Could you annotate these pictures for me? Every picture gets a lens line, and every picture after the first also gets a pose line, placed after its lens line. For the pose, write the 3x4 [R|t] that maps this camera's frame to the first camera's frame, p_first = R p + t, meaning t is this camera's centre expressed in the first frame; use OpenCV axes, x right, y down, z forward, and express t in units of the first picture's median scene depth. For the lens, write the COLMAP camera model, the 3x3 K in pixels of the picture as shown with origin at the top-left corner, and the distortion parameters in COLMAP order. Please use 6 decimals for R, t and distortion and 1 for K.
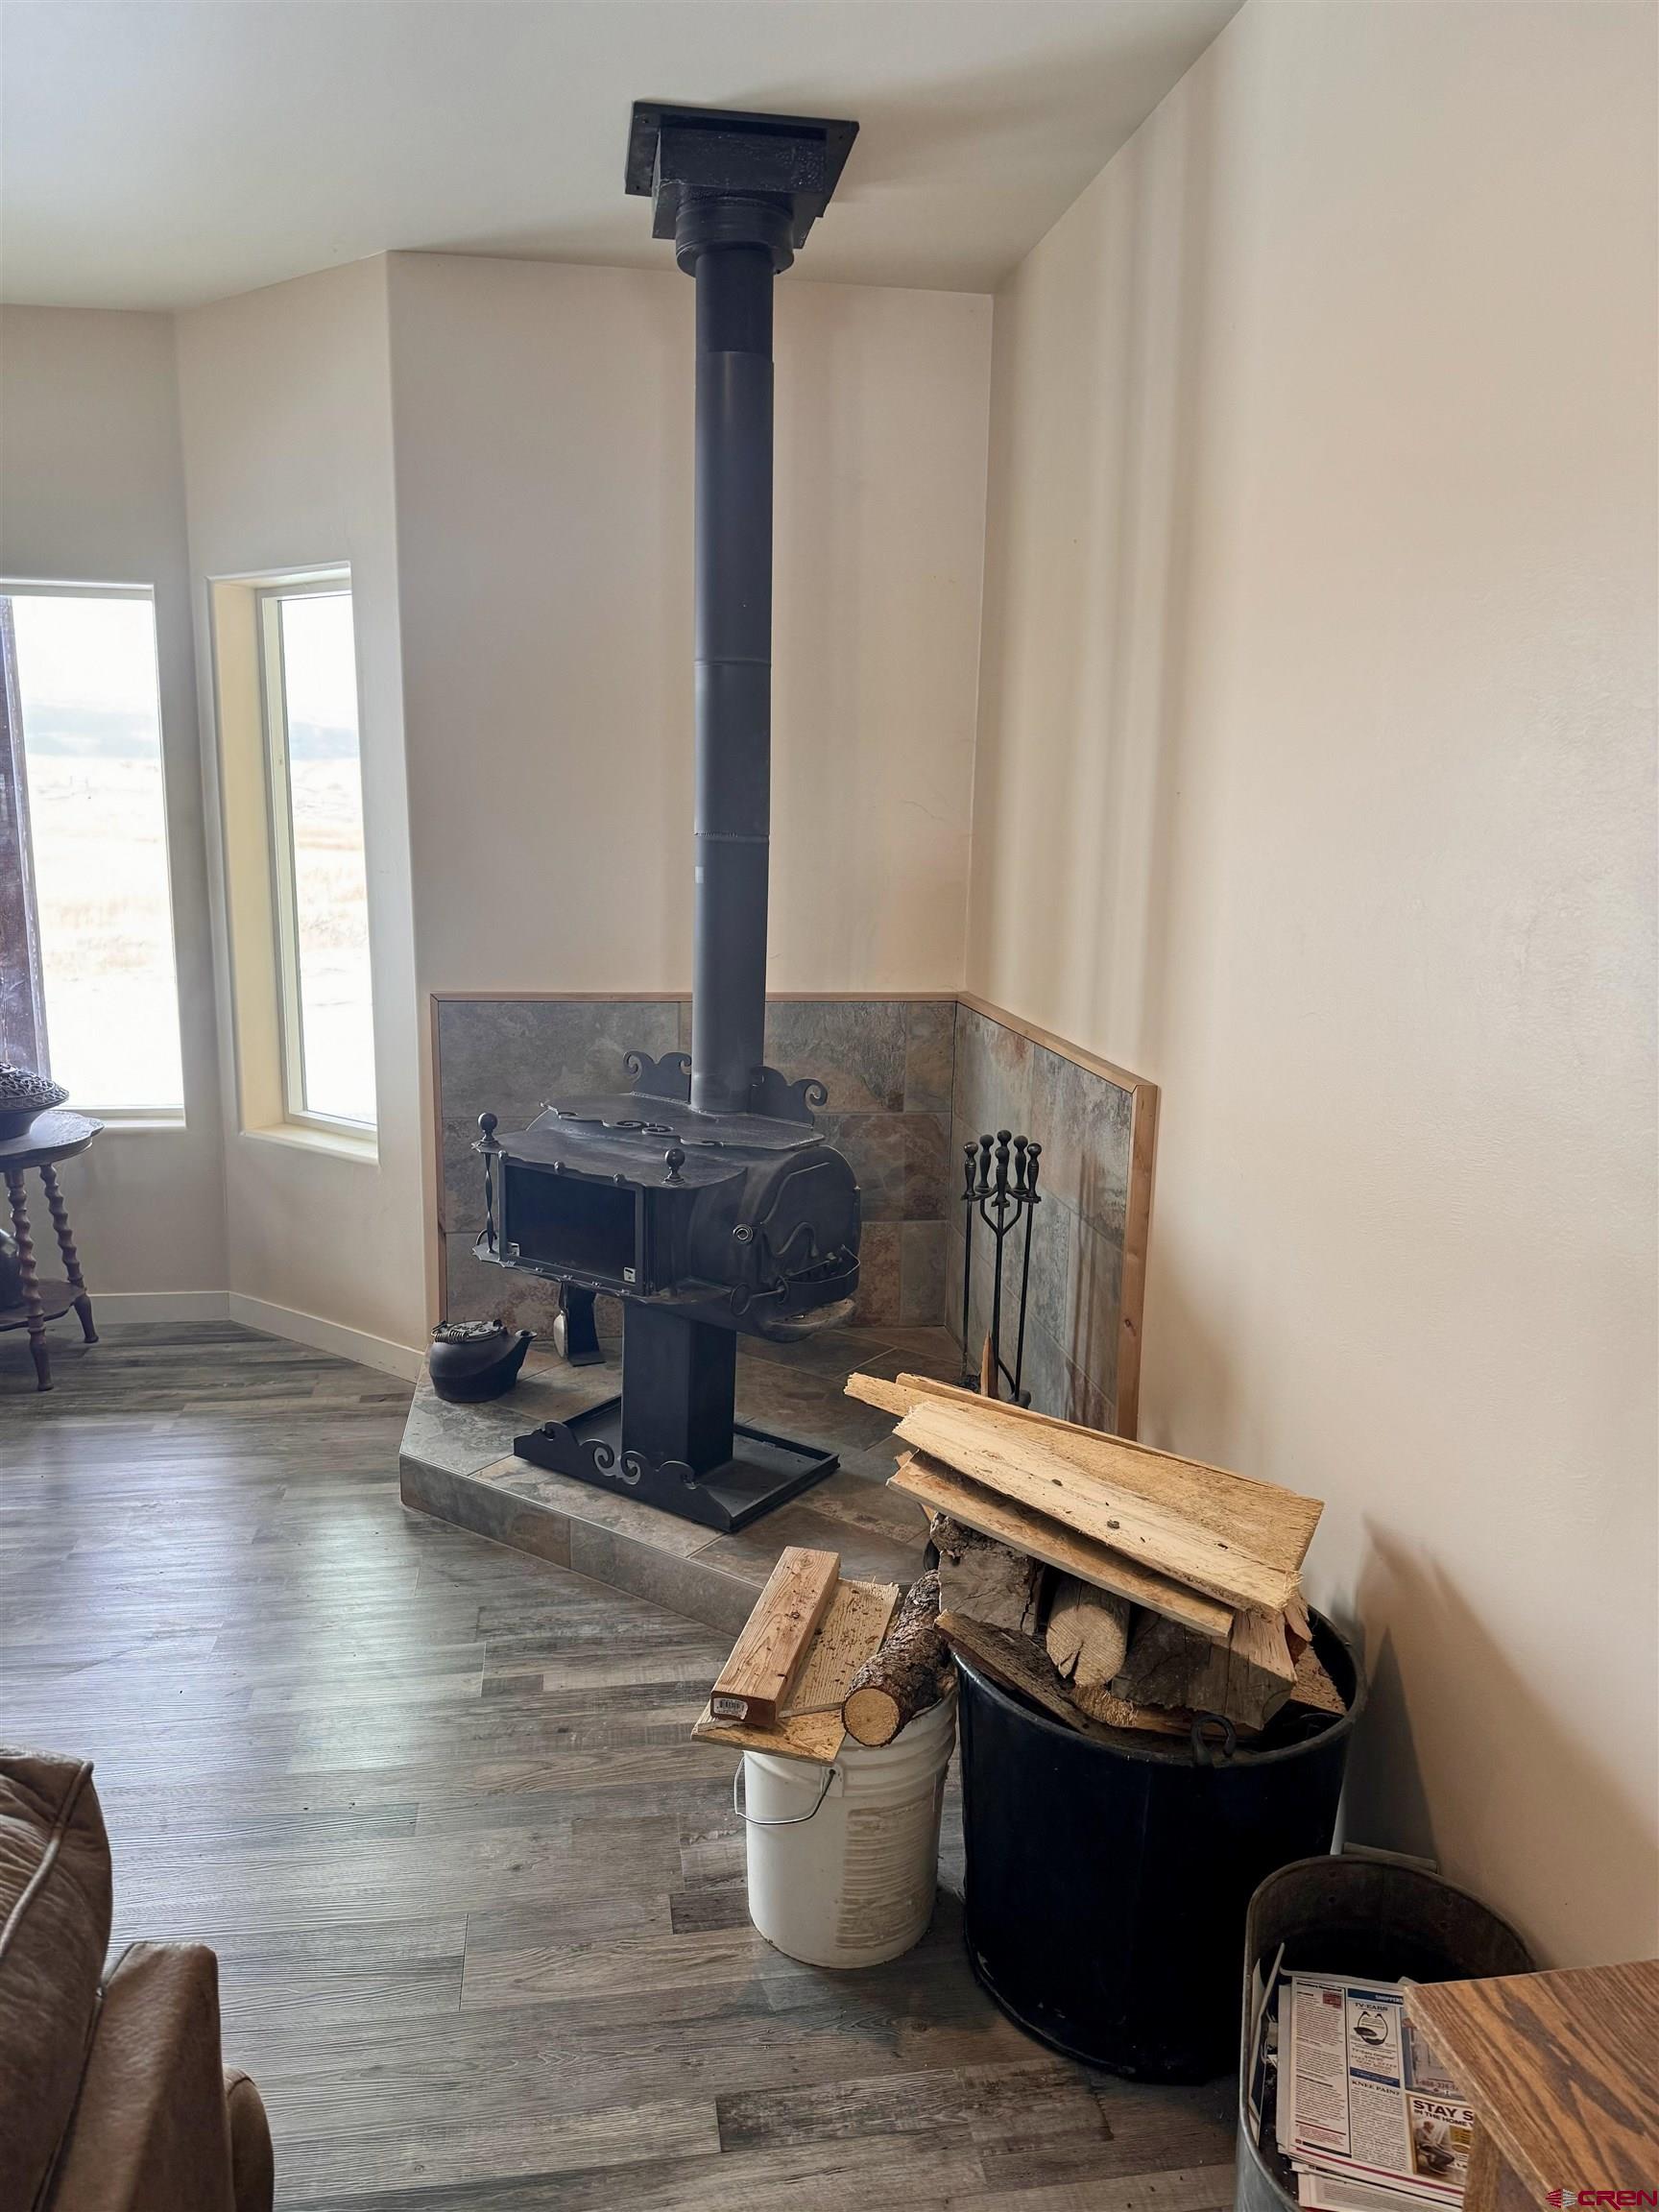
lens RADIAL K [[1553.8, 0, 822.5], [0, 1553.8, 1102.7], [0, 0, 1]] dist [0.100756, -0.001798]
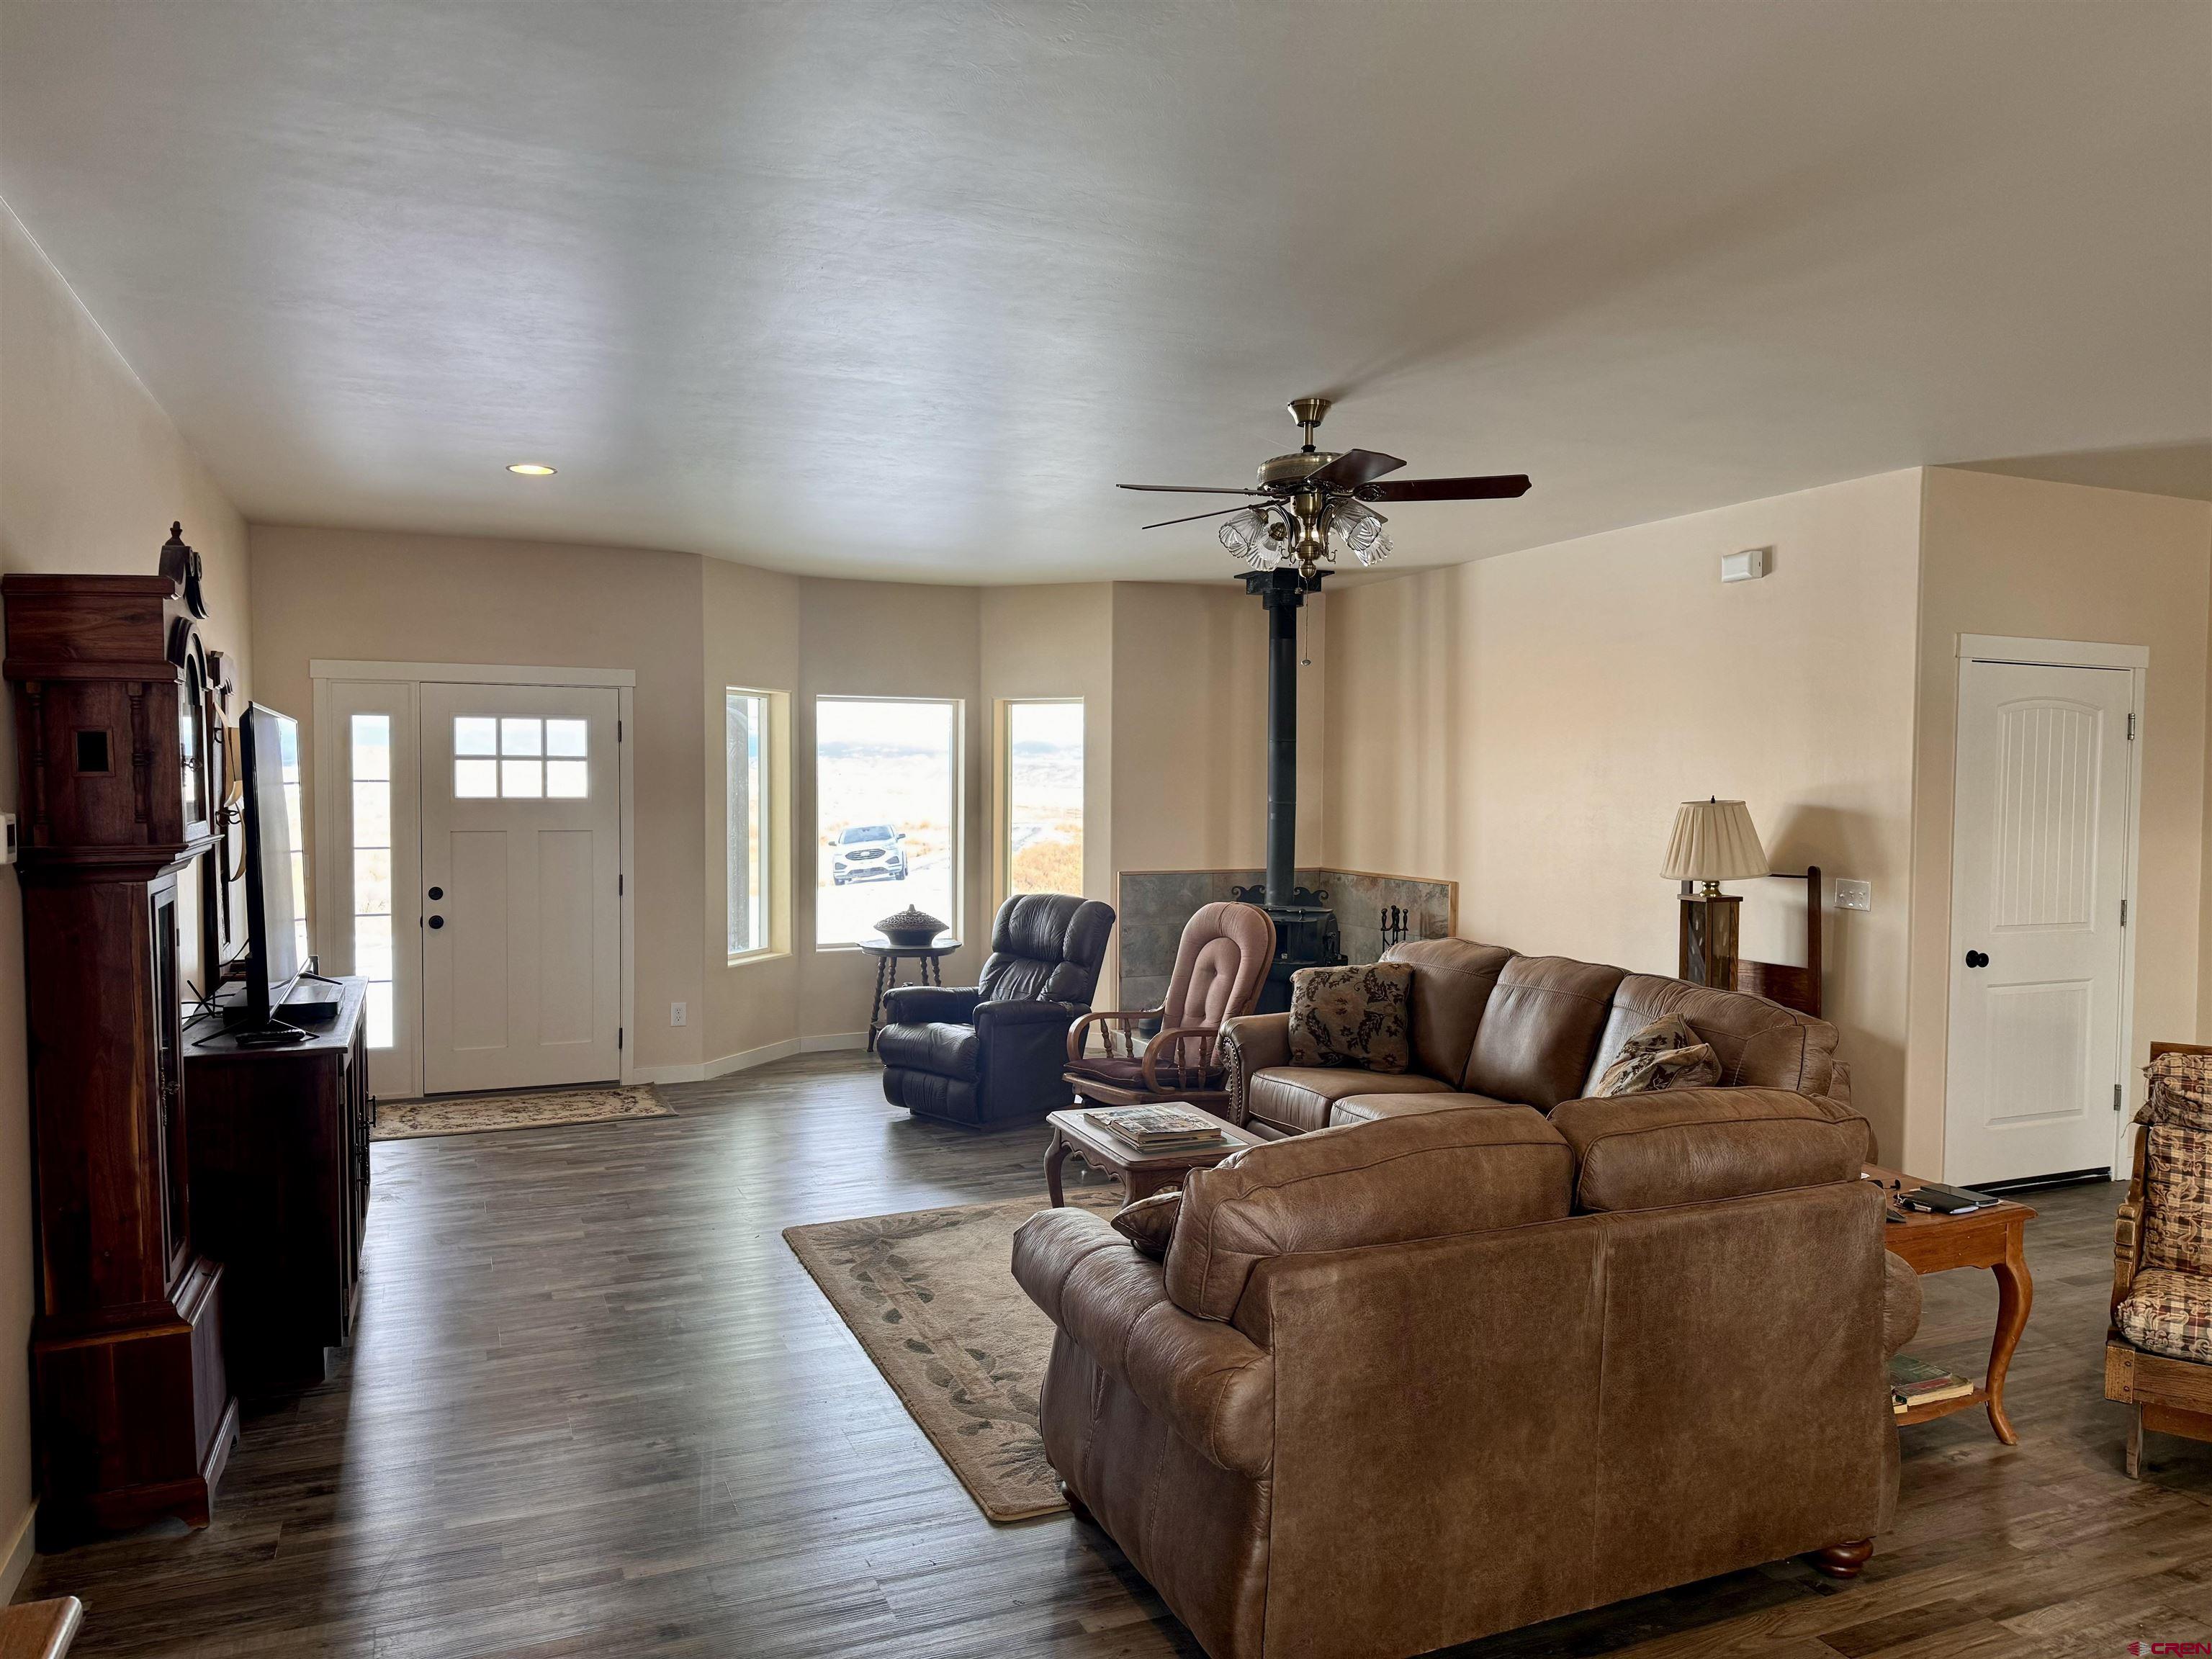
lens RADIAL K [[1553.8, 0, 1096.0], [0, 1553.8, 842.9], [0, 0, 1]] dist [0.100756, -0.001798]
pose [[0.970192, -0.023000, 0.241244, -0.938187], [0.058192, 0.988470, -0.139785, 0.234617], [-0.235248, 0.149657, 0.960344, -1.366579]]
